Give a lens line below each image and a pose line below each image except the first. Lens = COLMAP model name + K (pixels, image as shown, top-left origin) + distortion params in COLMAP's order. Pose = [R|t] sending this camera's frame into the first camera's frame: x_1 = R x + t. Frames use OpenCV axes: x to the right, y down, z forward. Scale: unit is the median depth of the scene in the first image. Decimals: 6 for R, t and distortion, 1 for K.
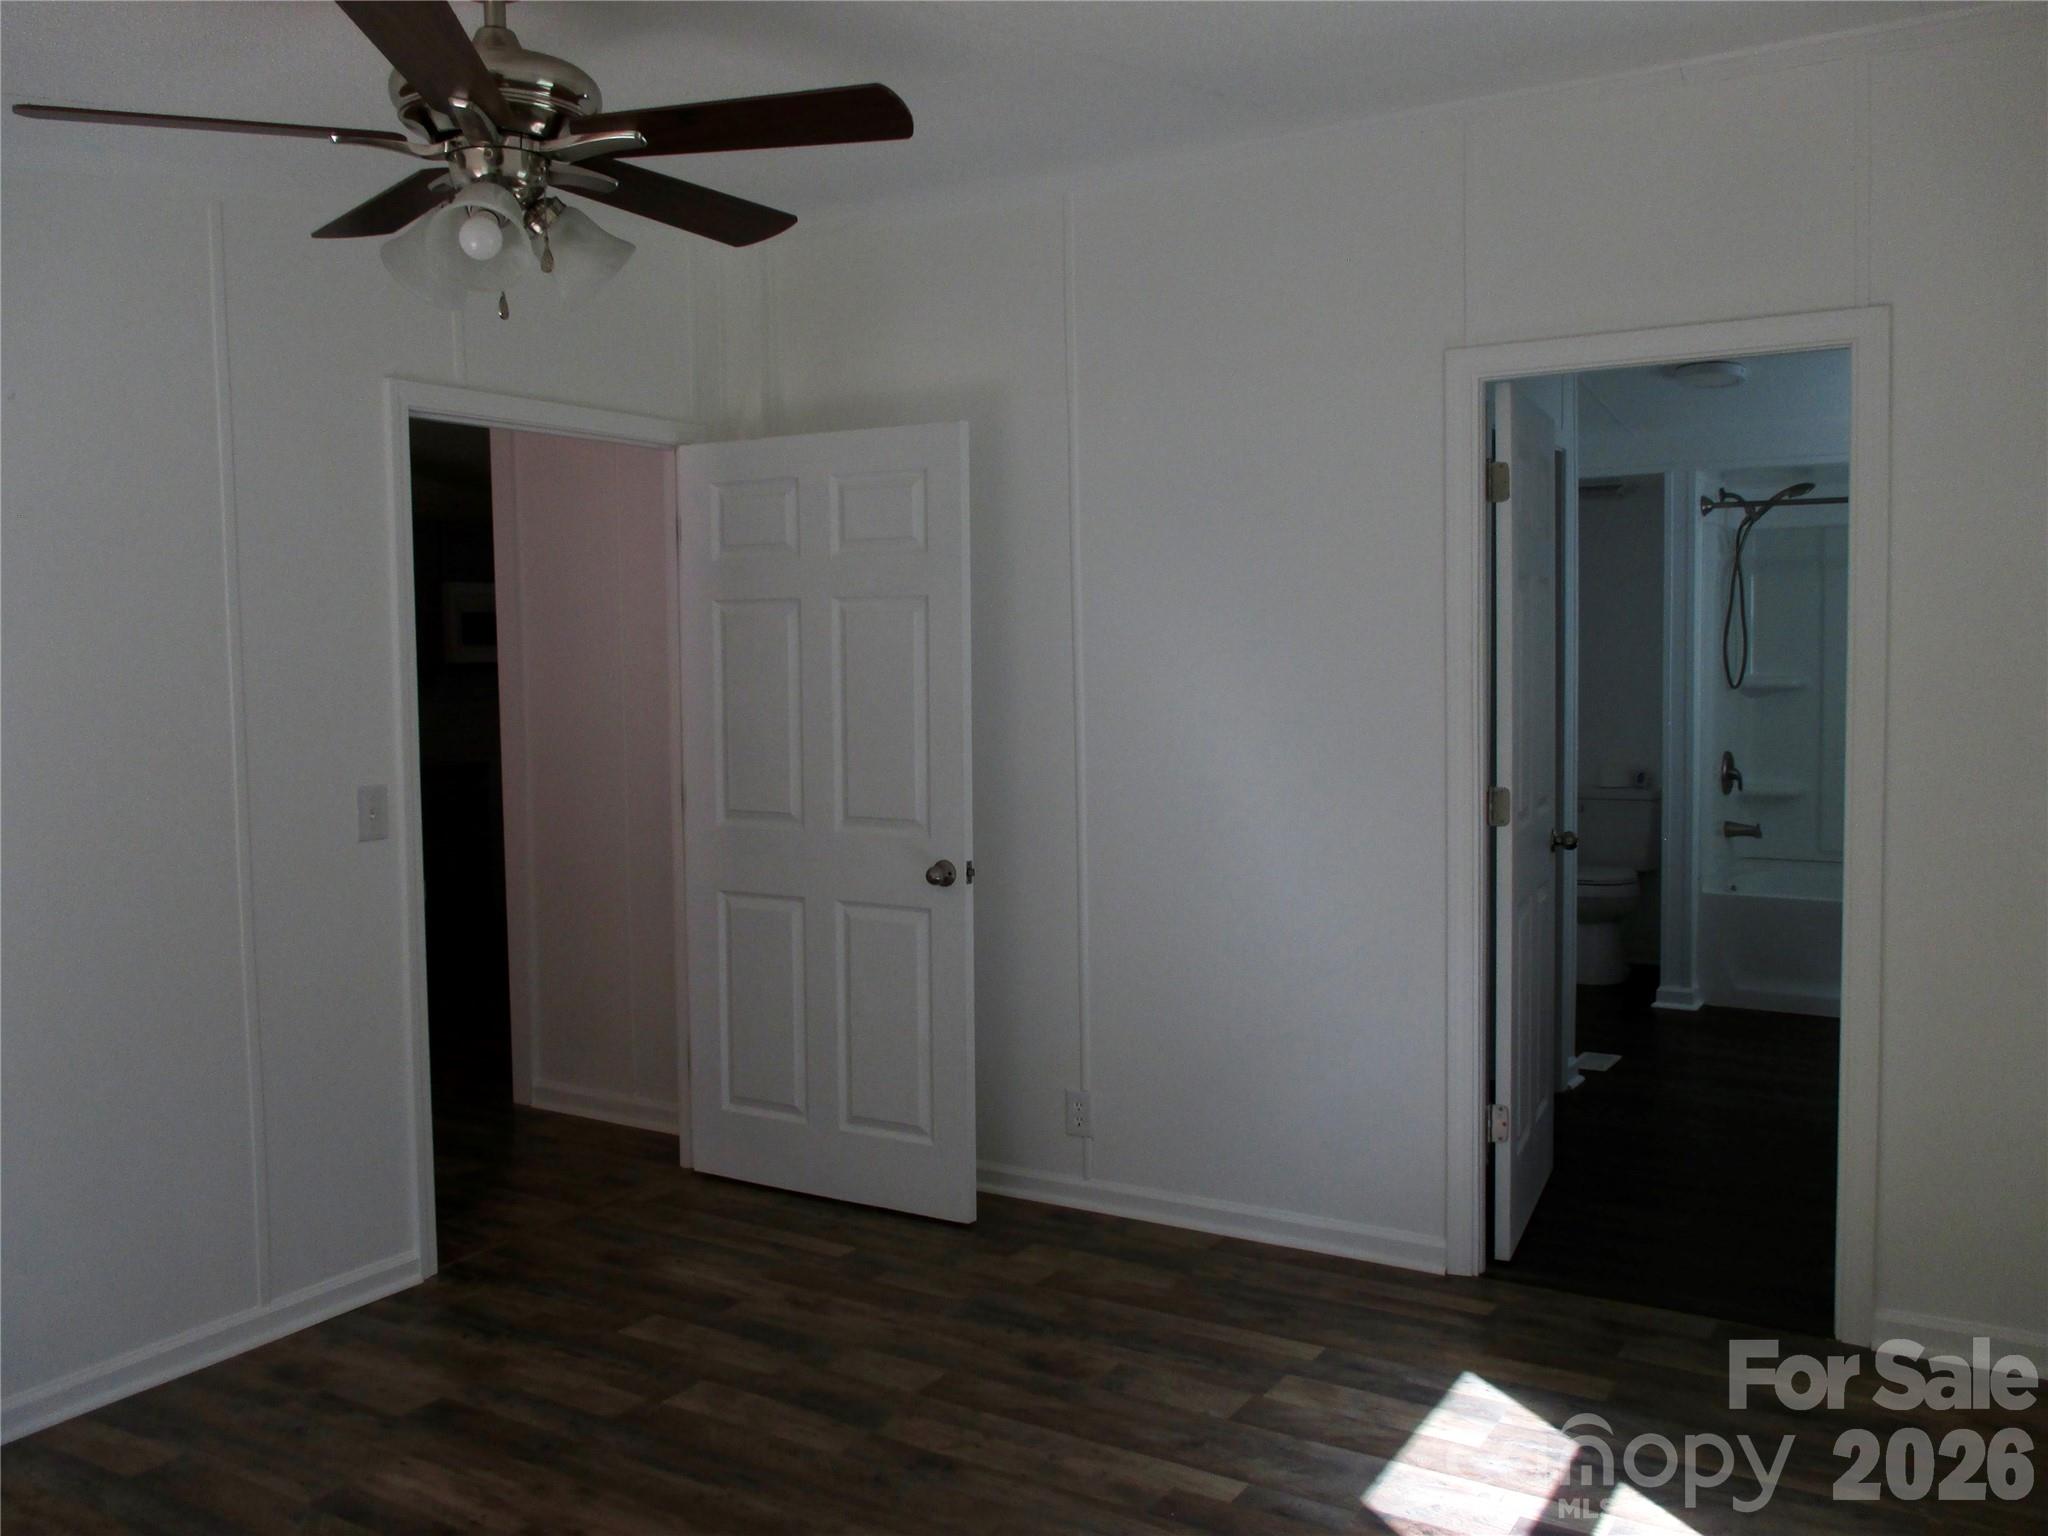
lens RADIAL K [[1710.8, 0, 1025.8], [0, 1710.8, 747.3], [0, 0, 1]] dist [-0.011583, 0.000502]
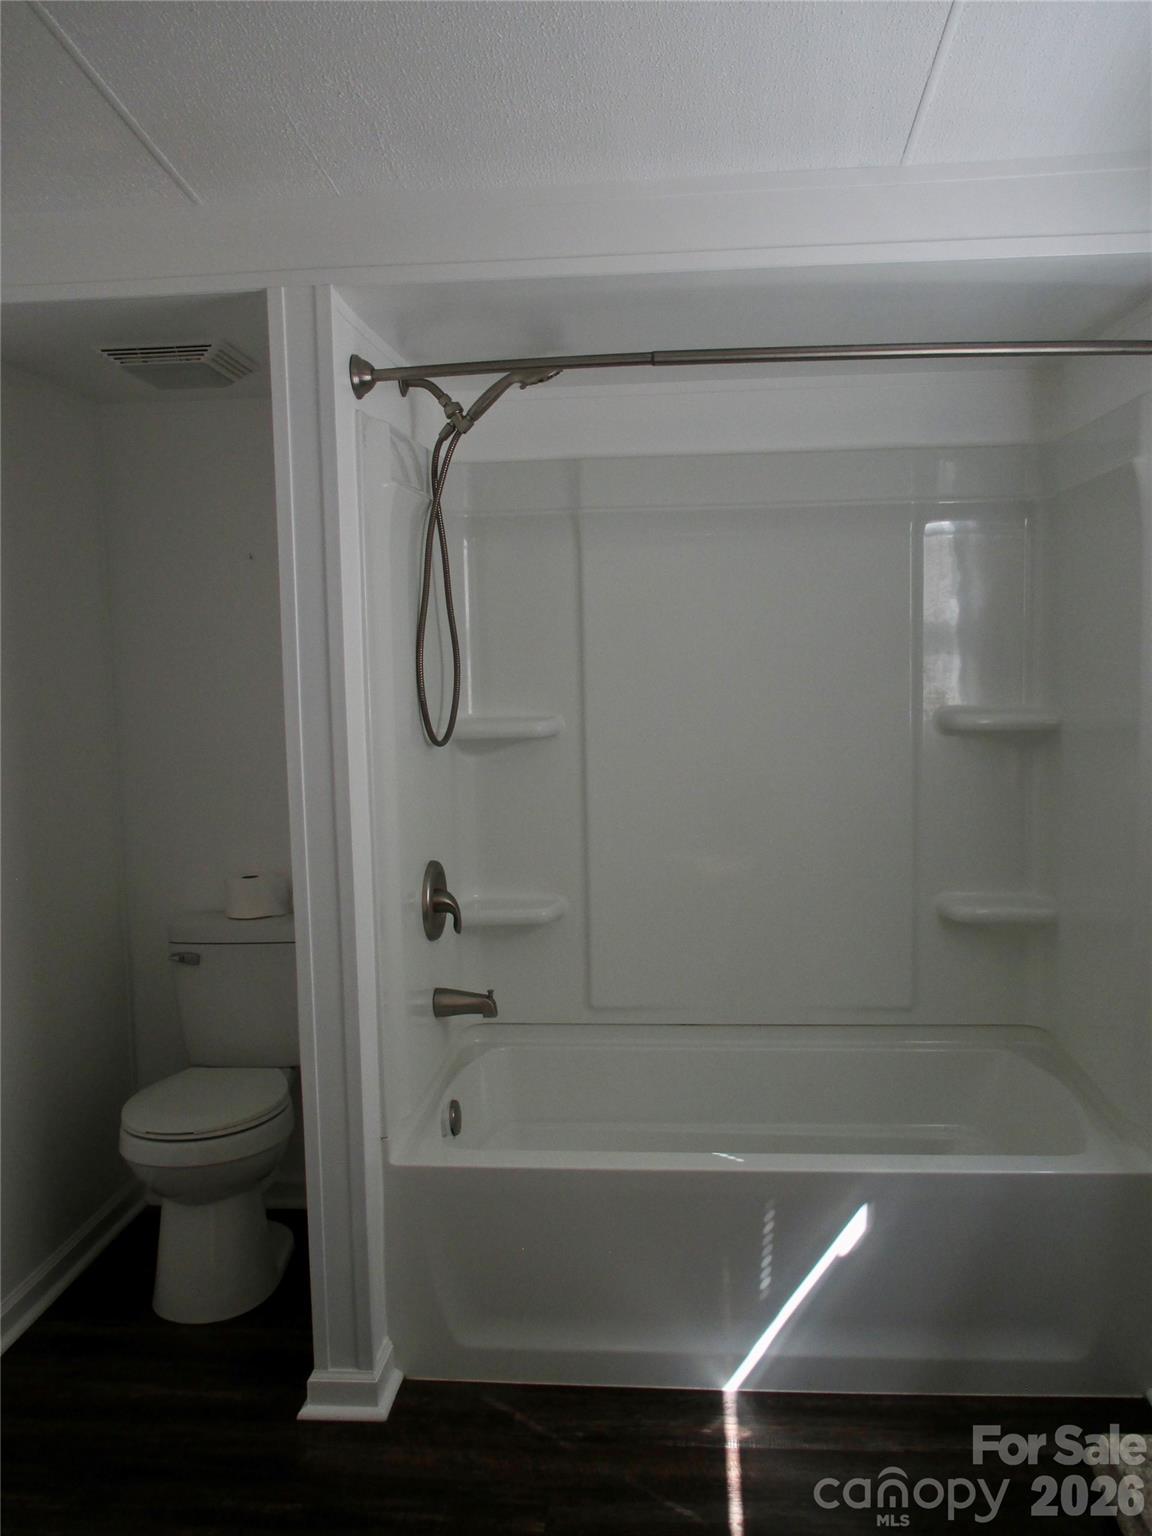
lens RADIAL K [[1283.1, 0, 577.6], [0, 1283.1, 765.7], [0, 0, 1]] dist [-0.011583, 0.000502]
pose [[0.894691, -0.047208, 0.444184, 0.275021], [0.037423, 0.998825, 0.030778, -0.039097], [-0.445115, -0.010914, 0.895407, 0.620364]]
